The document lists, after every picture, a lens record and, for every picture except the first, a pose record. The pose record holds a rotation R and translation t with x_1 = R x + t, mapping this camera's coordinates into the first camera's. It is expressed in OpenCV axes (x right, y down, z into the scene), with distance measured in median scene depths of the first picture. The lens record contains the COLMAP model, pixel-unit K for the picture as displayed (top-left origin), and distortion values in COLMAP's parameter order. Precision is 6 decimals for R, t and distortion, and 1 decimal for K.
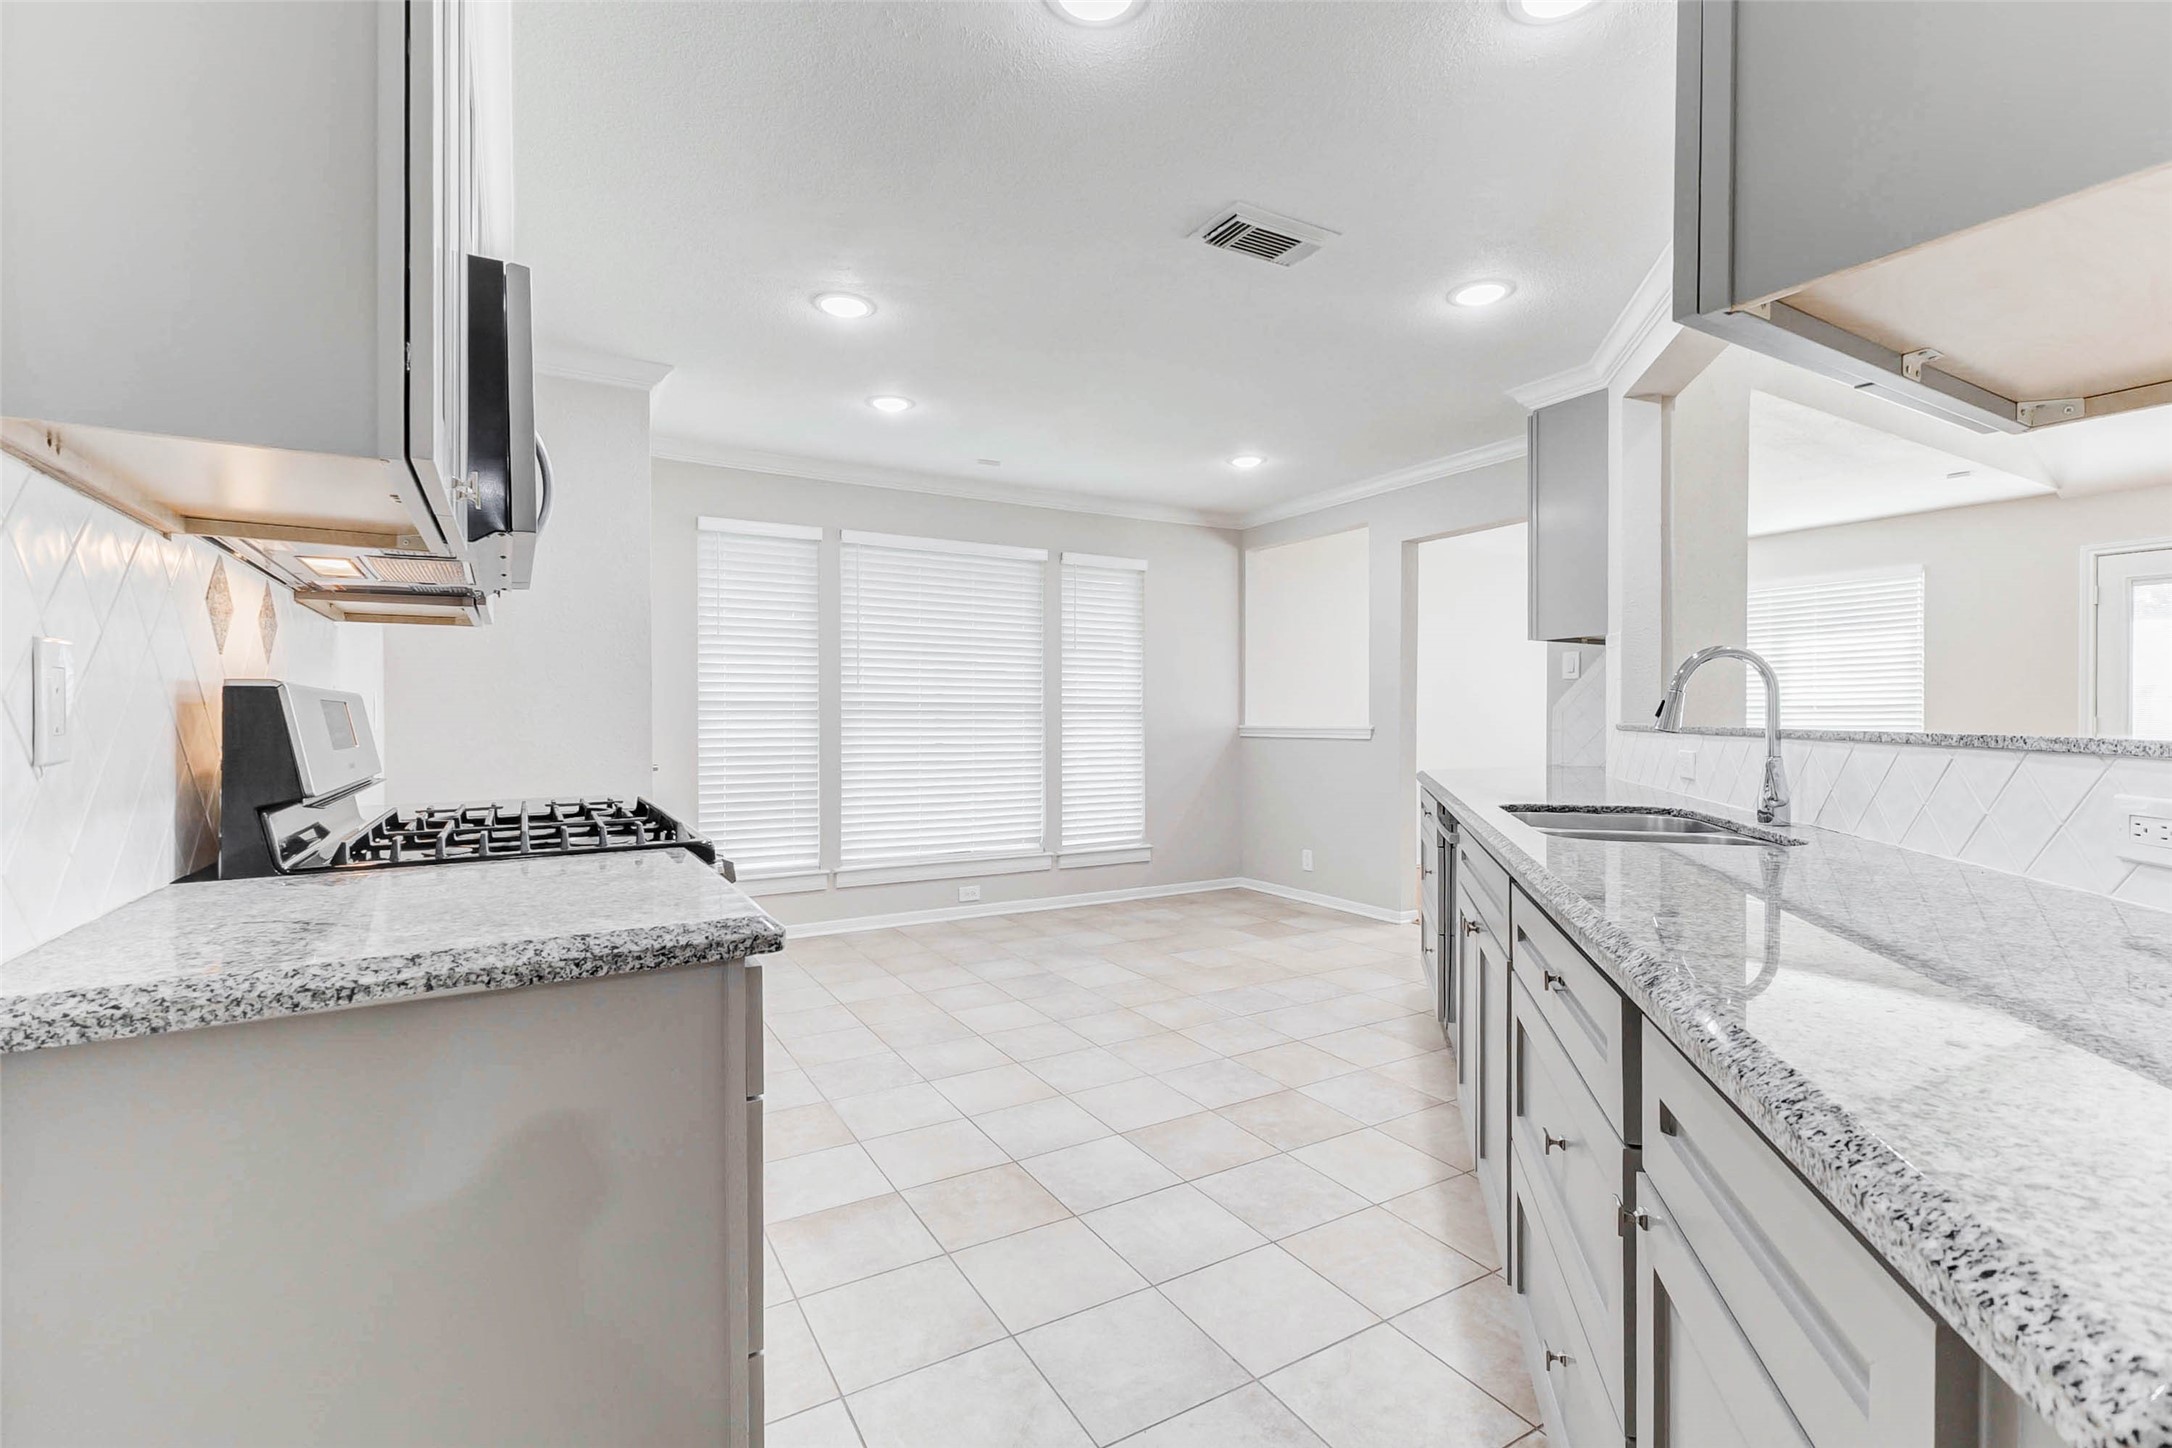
lens RADIAL K [[973.6, 0, 1086.0], [0, 973.6, 724.0], [0, 0, 1]] dist [-0.000109, -0.000134]
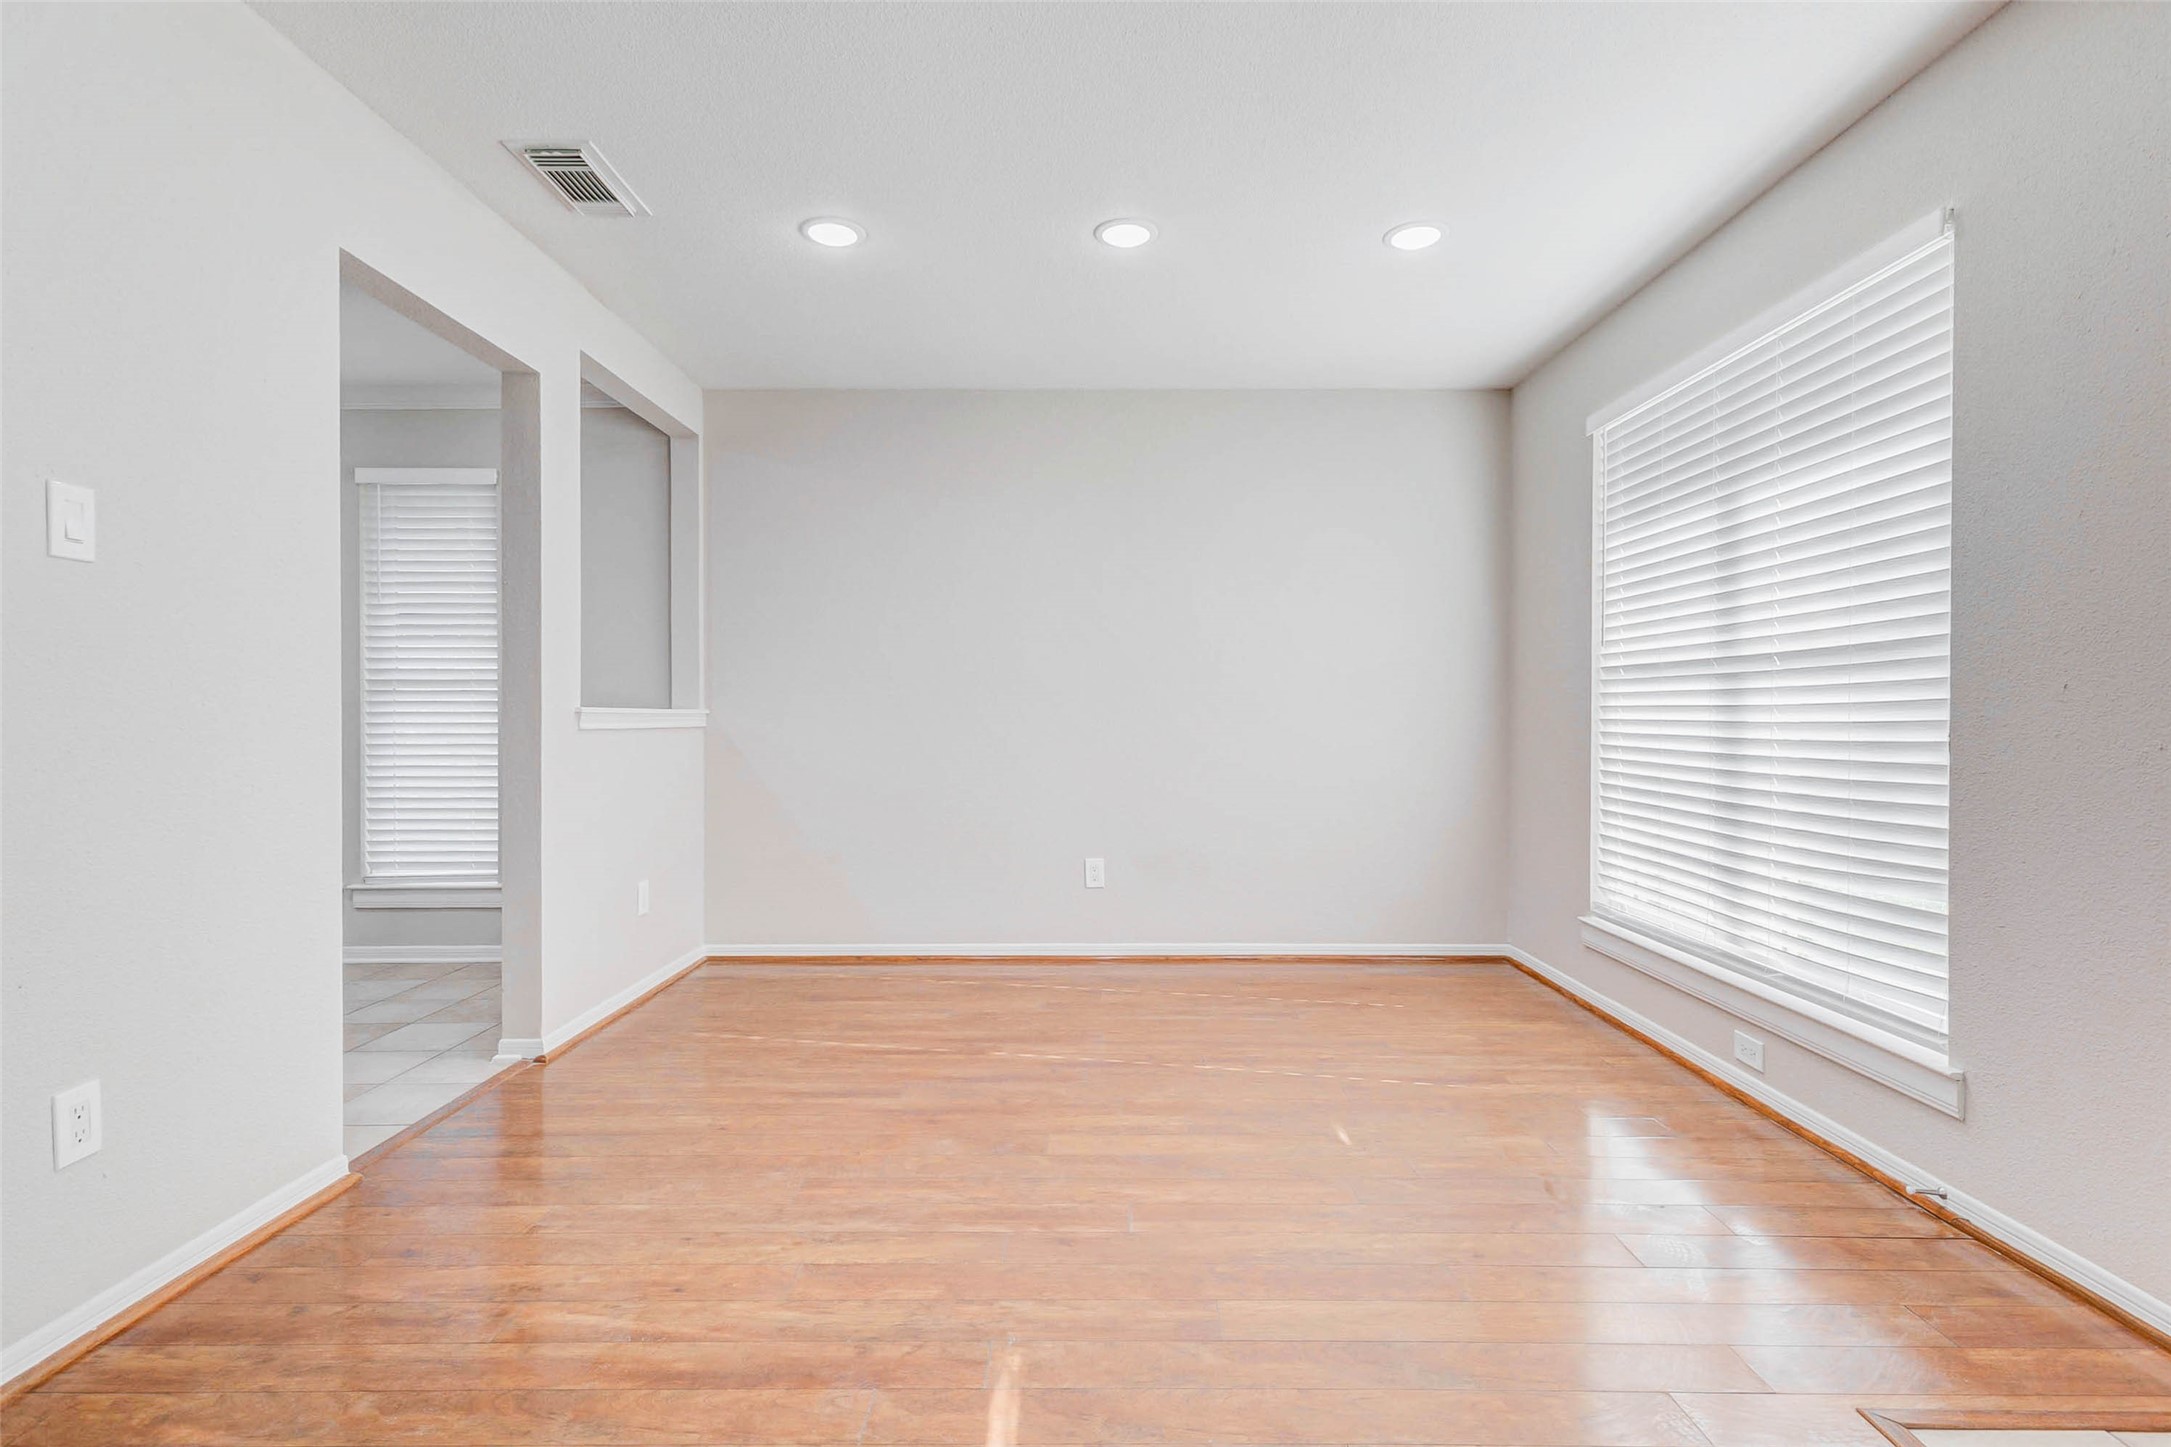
lens RADIAL K [[1111.0, 0, 1002.8], [0, 1111.0, 715.3], [0, 0, 1]] dist [-0.041355, -0.000175]
pose [[0.868740, -0.000256, -0.495268, 1.000909], [-0.000782, 0.999998, -0.001889, 0.011134], [0.495267, 0.002028, 0.868738, 0.687759]]
